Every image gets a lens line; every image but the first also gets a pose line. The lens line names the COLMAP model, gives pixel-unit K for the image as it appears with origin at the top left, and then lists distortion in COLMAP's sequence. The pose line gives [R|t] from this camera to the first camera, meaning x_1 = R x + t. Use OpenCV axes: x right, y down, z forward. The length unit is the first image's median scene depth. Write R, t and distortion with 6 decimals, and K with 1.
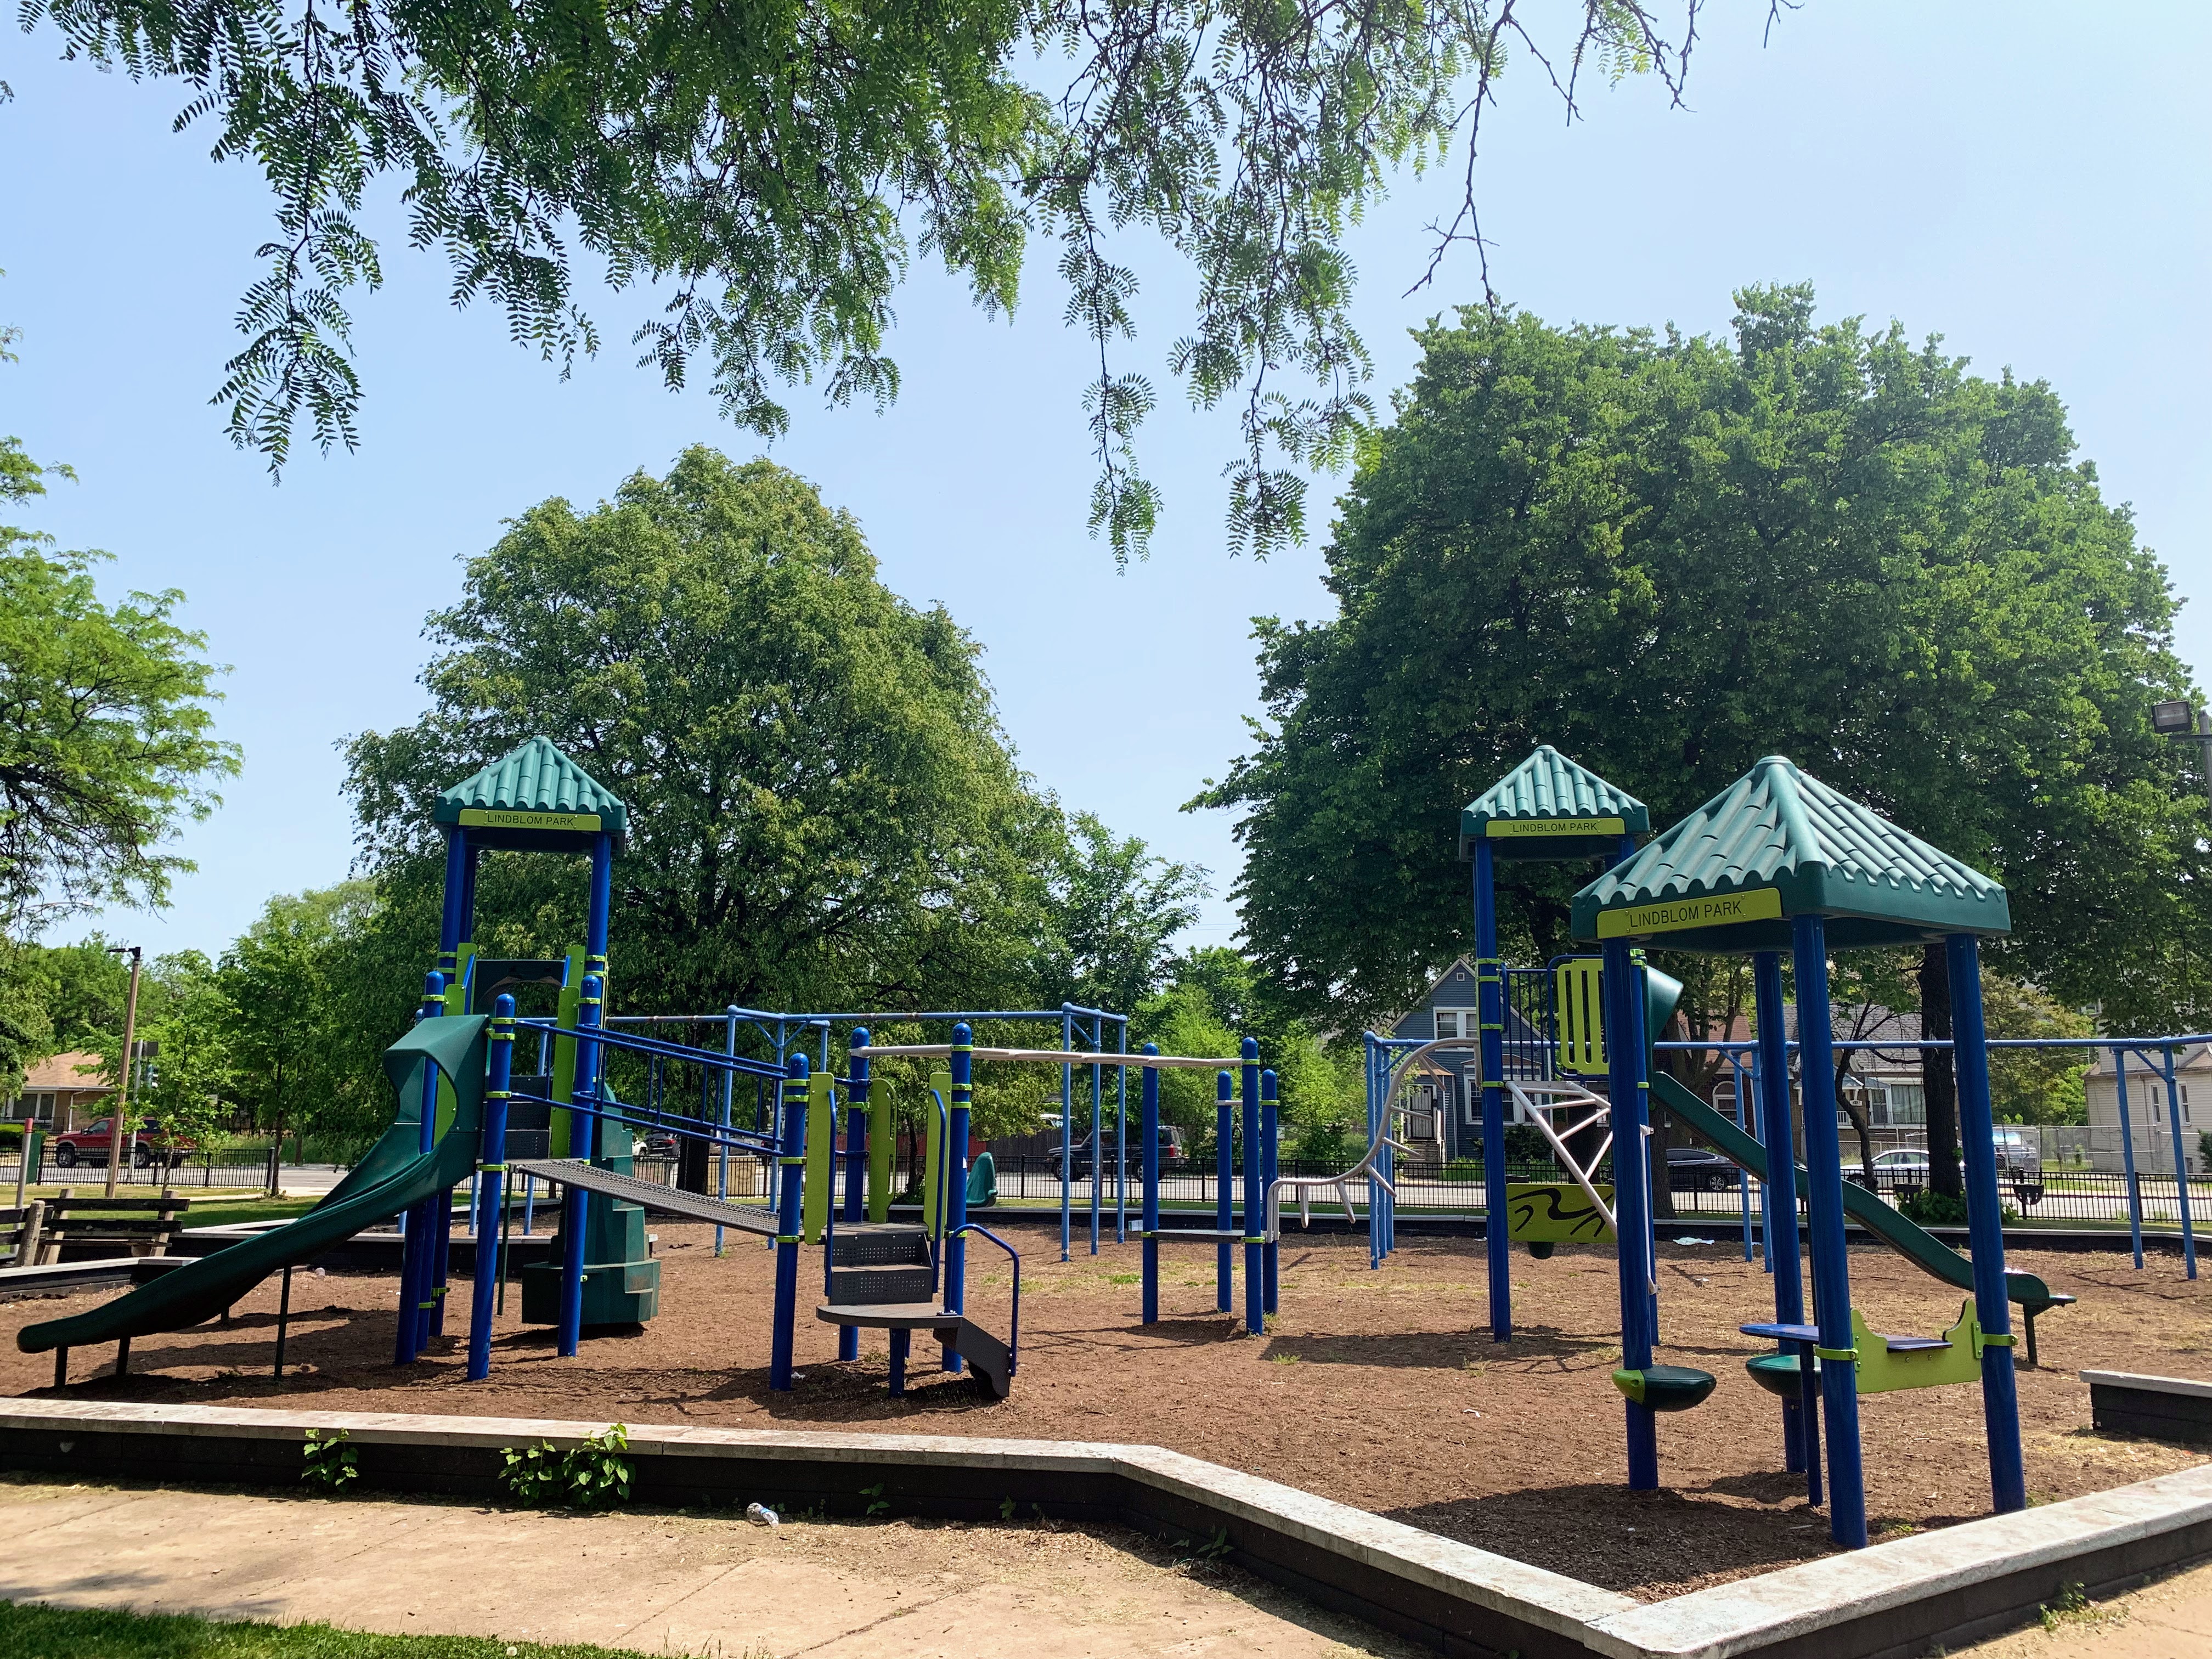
lens RADIAL K [[1658.0, 0, 1106.0], [0, 1658.0, 829.5], [0, 0, 1]] dist [0.043337, -0.000075]
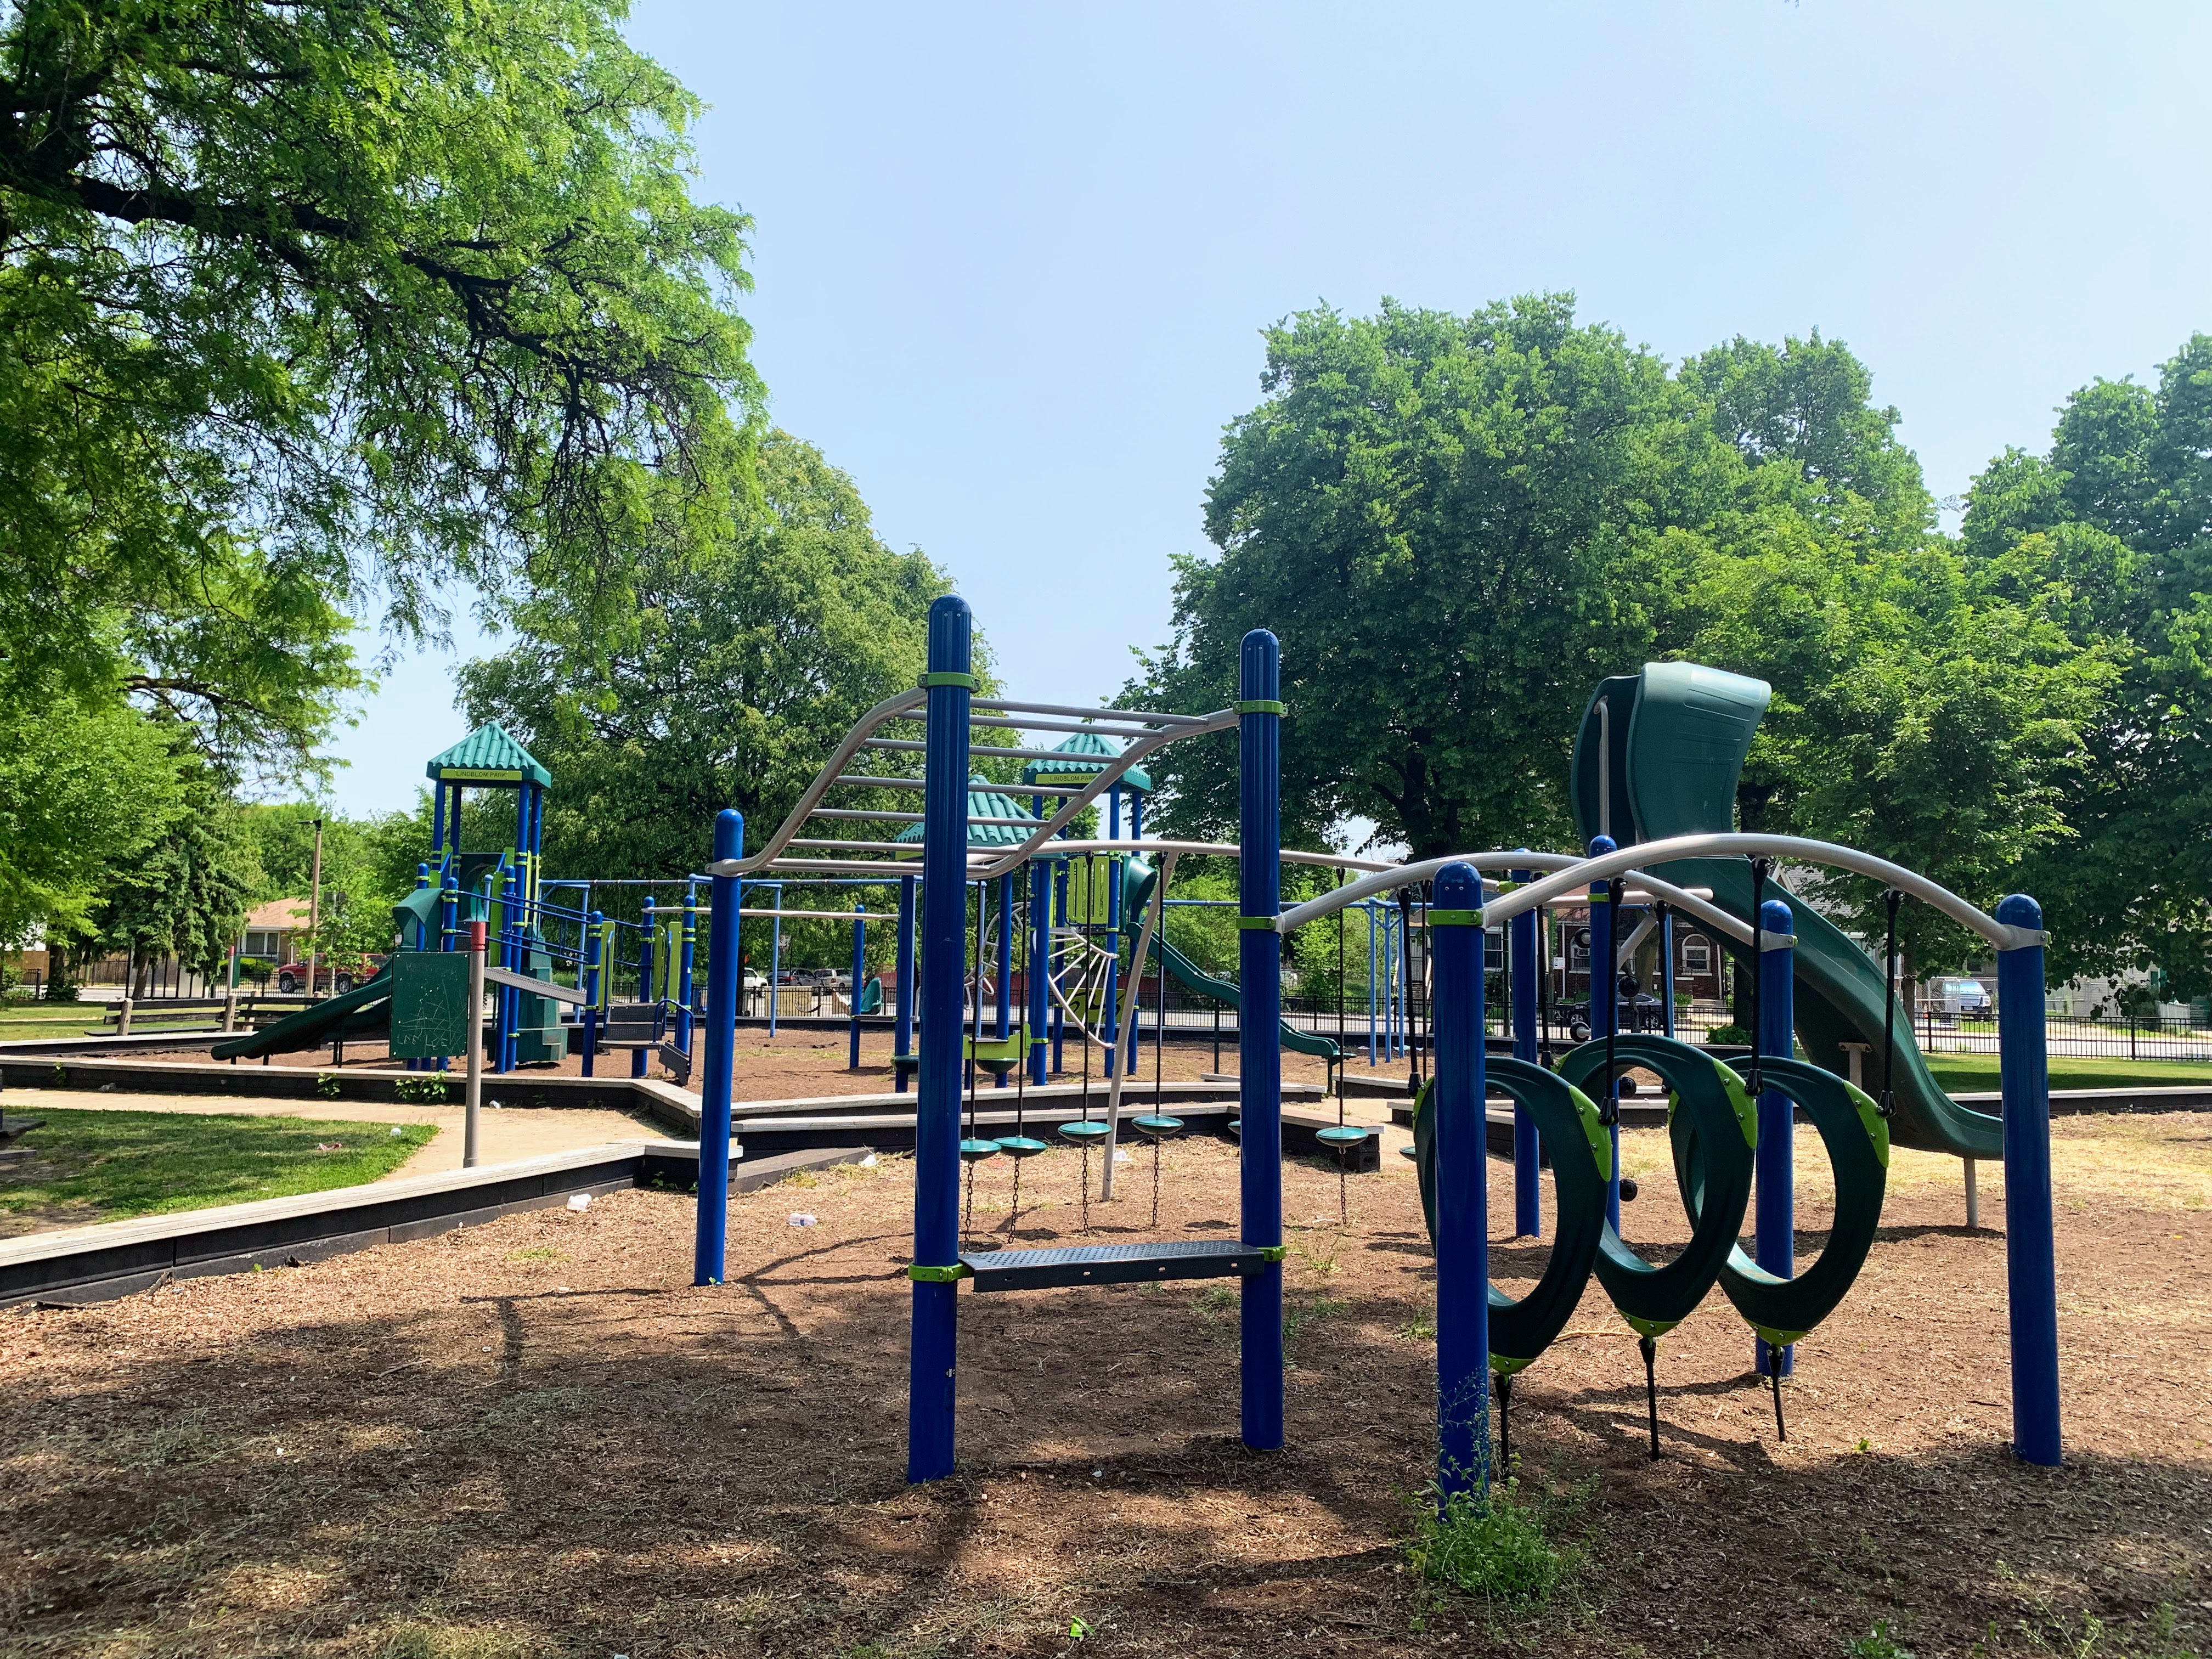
lens RADIAL K [[1616.4, 0, 1106.0], [0, 1616.4, 829.5], [0, 0, 1]] dist [0.042813, 0.003501]
pose [[0.995899, 0.001438, -0.090458, 0.175504], [0.006478, 0.996174, 0.087156, -0.035677], [0.090237, -0.087385, 0.992079, -0.239287]]
